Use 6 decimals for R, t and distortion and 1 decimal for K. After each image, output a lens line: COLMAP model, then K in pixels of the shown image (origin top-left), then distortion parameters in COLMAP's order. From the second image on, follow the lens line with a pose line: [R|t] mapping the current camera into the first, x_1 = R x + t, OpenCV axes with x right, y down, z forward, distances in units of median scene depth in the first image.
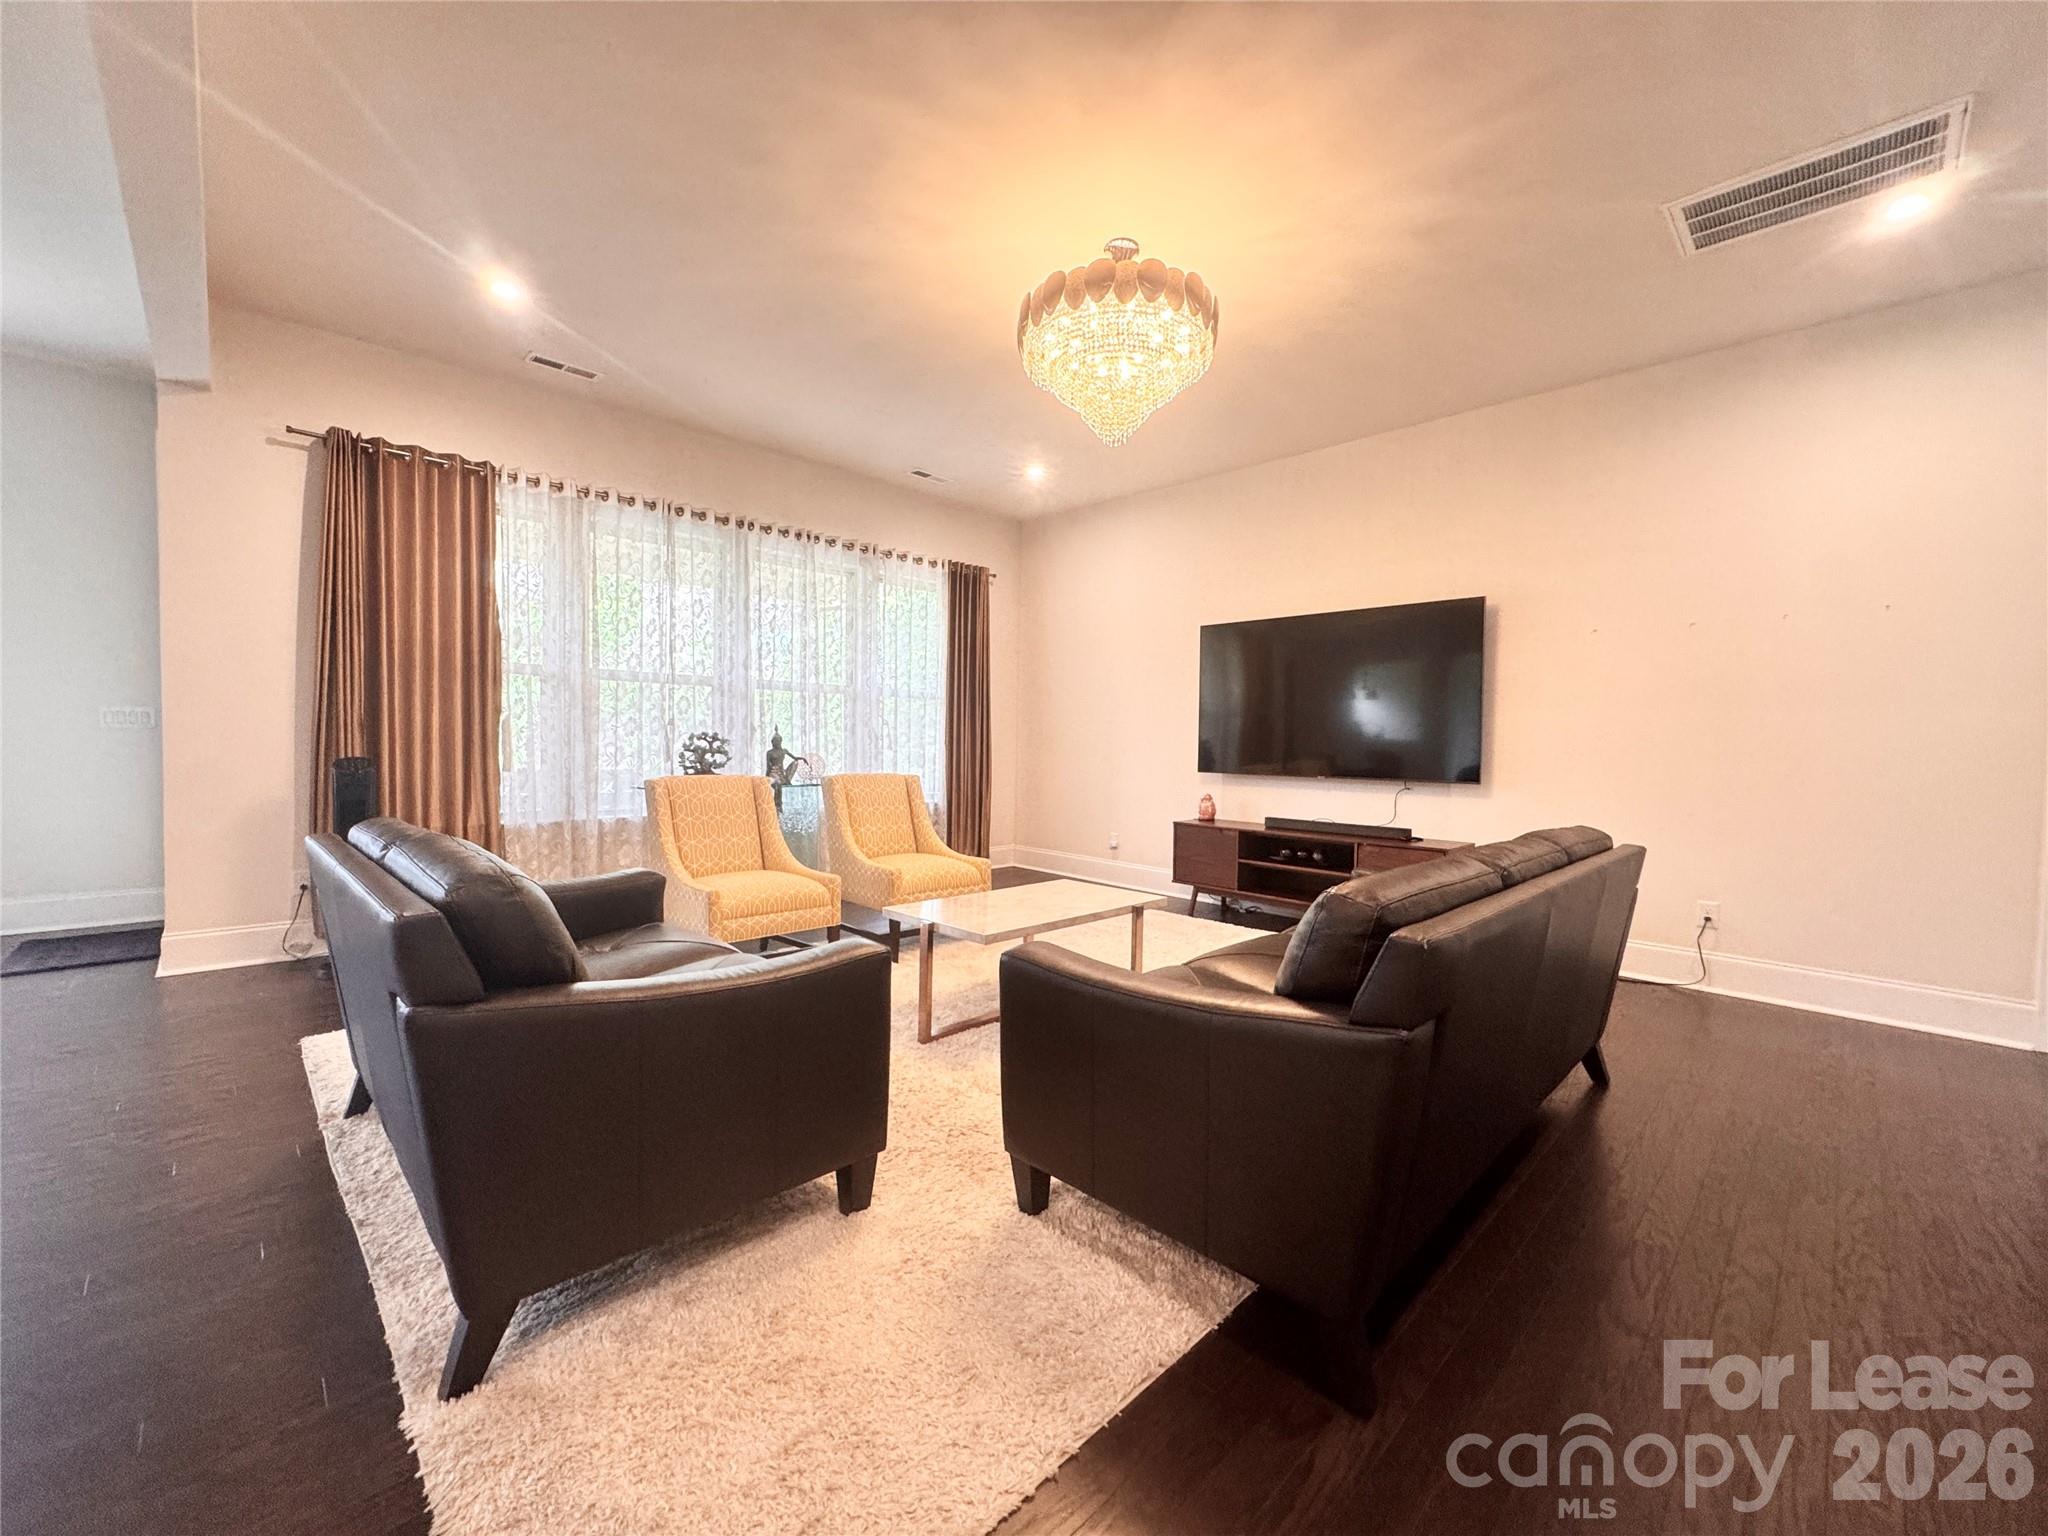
lens RADIAL K [[815.1, 0, 1022.1], [0, 815.1, 763.8], [0, 0, 1]] dist [-0.005139, -0.000129]
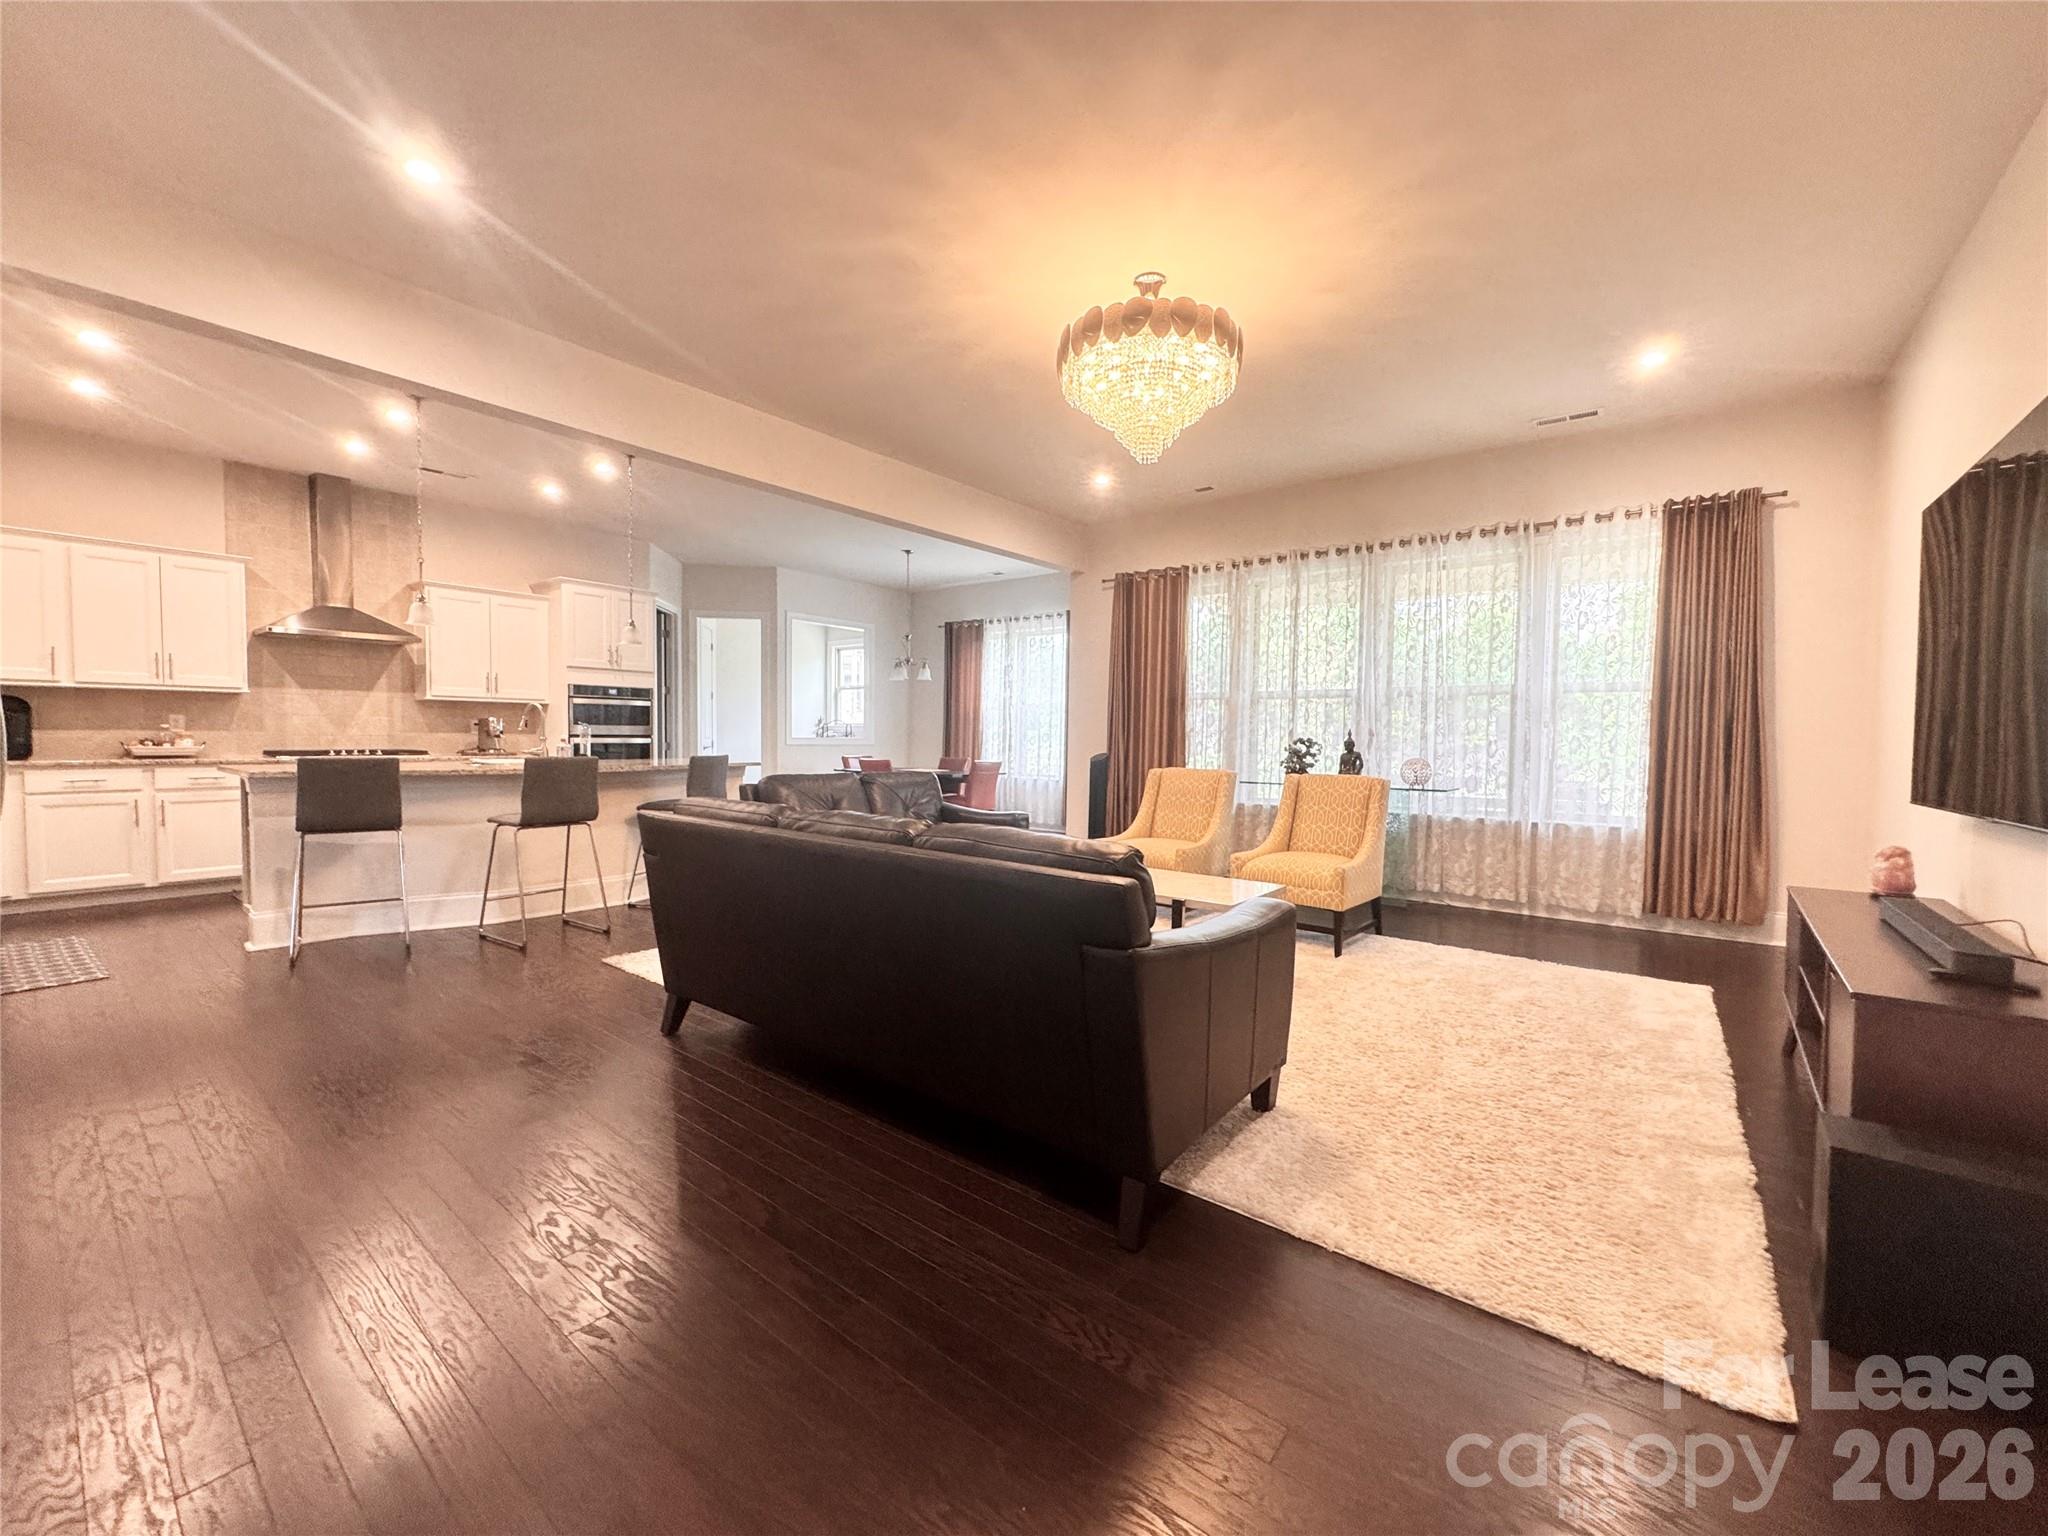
lens RADIAL K [[815.1, 0, 1023.8], [0, 815.1, 767.7], [0, 0, 1]] dist [-0.005139, -0.000129]
pose [[0.127326, 0.018828, -0.991682, 0.719631], [-0.040394, 0.999089, 0.013782, 0.004666], [0.991038, 0.038303, 0.127970, 0.434446]]
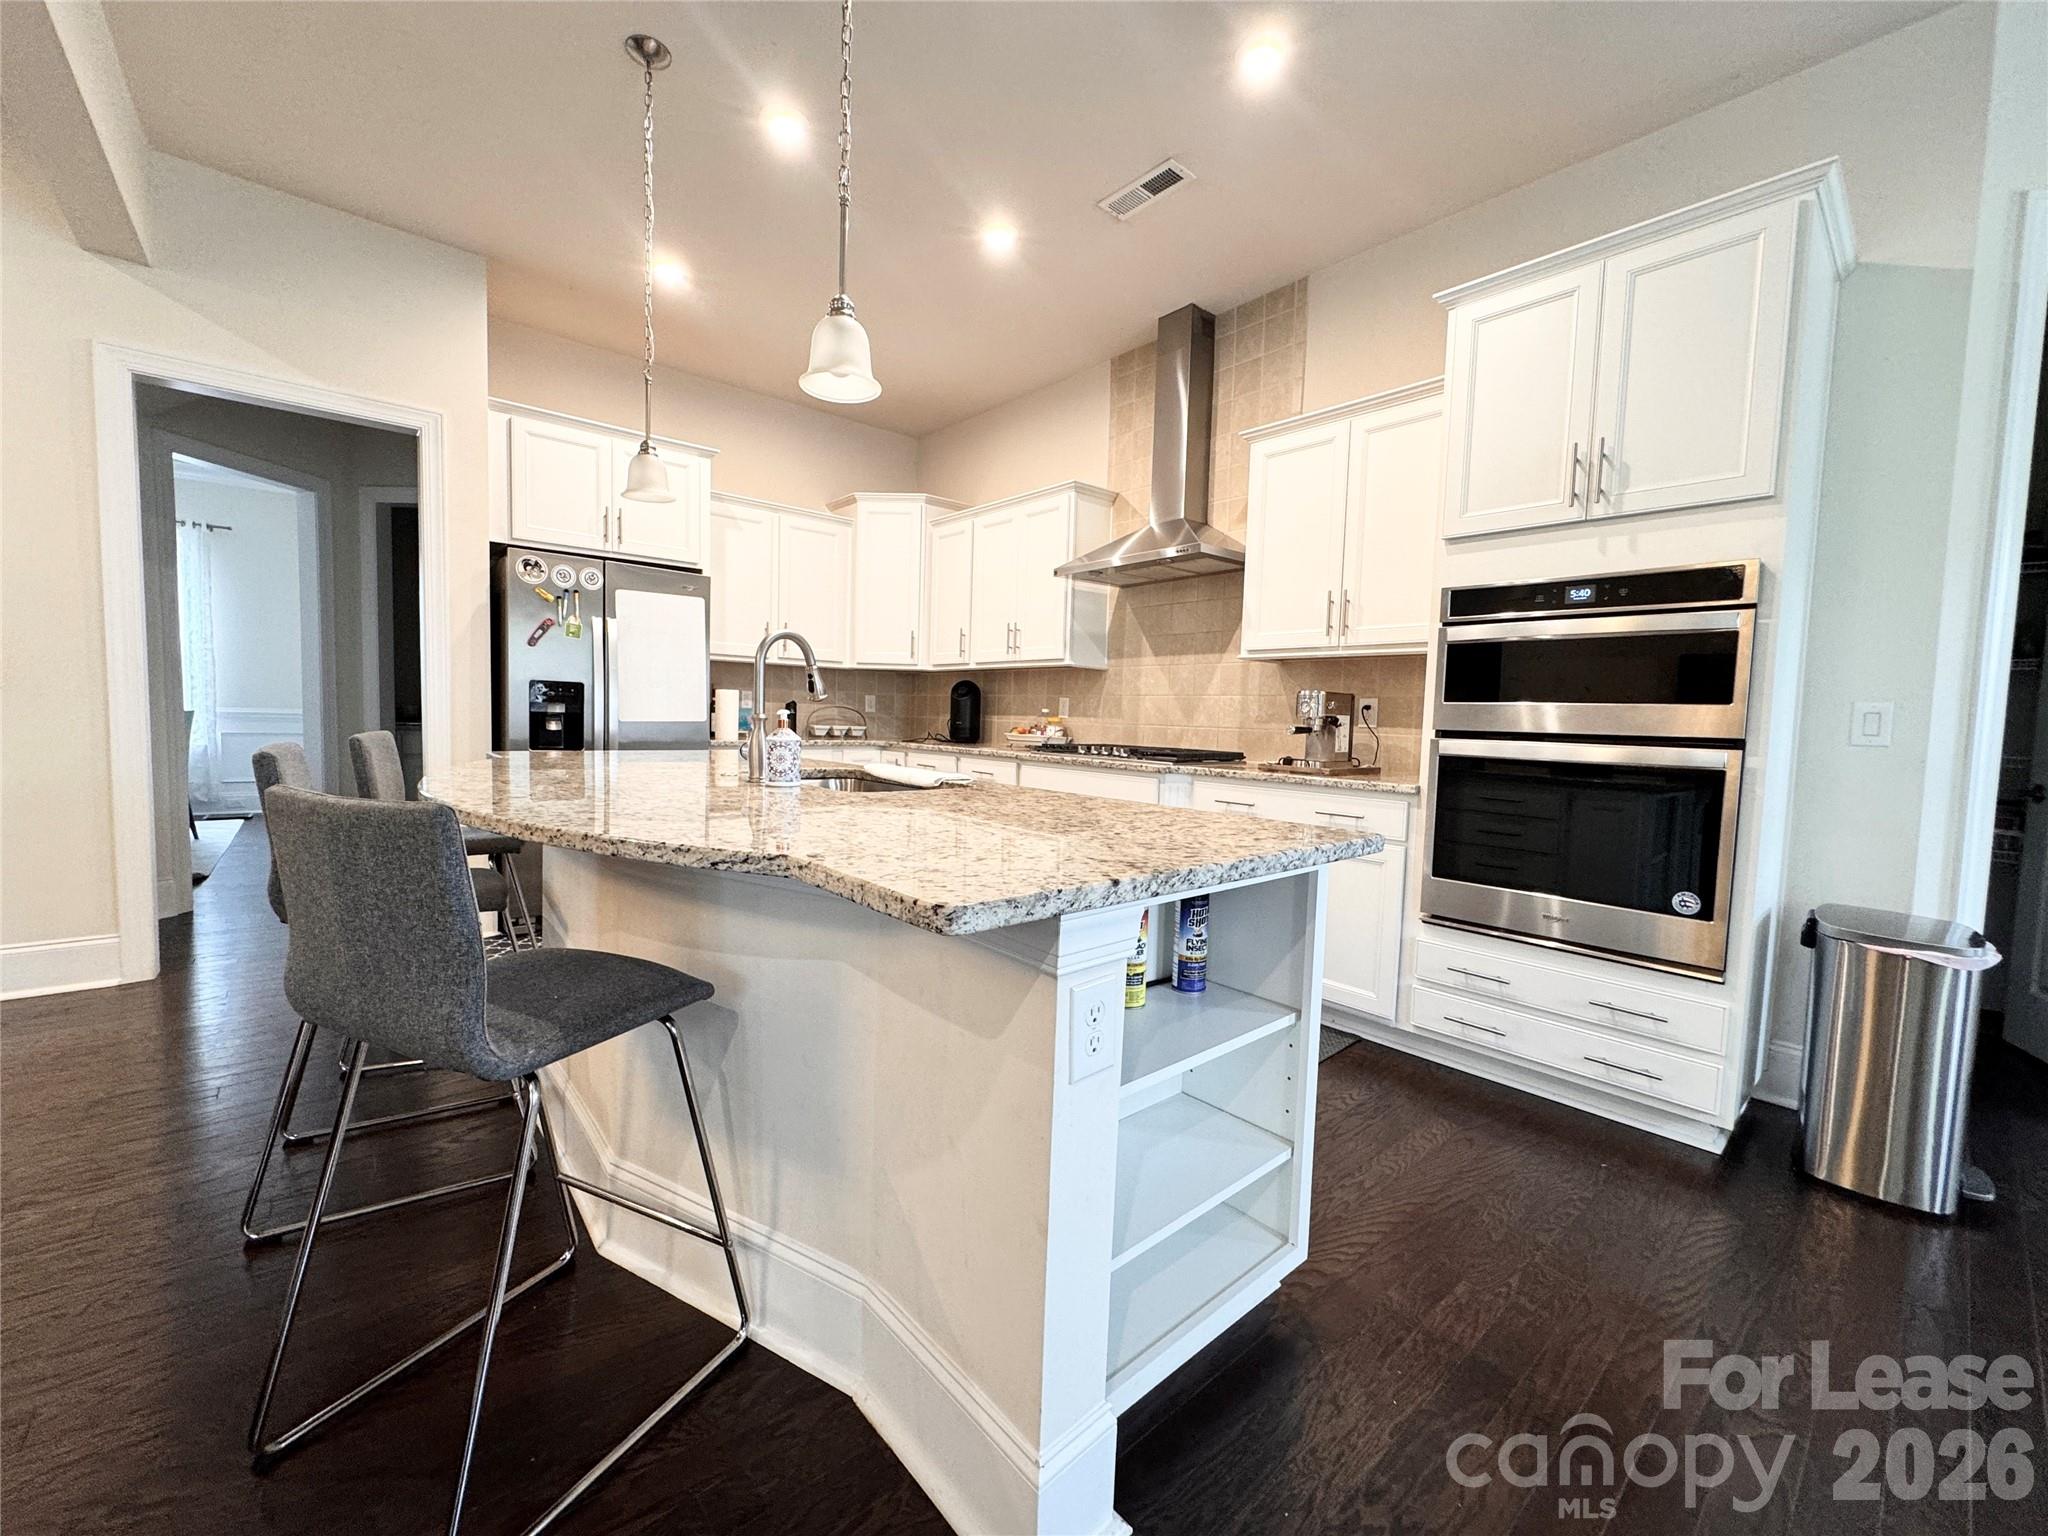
lens RADIAL K [[815.1, 0, 1025.4], [0, 815.1, 767.5], [0, 0, 1]] dist [-0.005139, -0.000129]
pose [[-0.997151, -0.052610, 0.054064, -0.527187], [-0.047063, 0.993954, 0.099204, -0.016383], [-0.058956, 0.096377, -0.993597, 0.359614]]
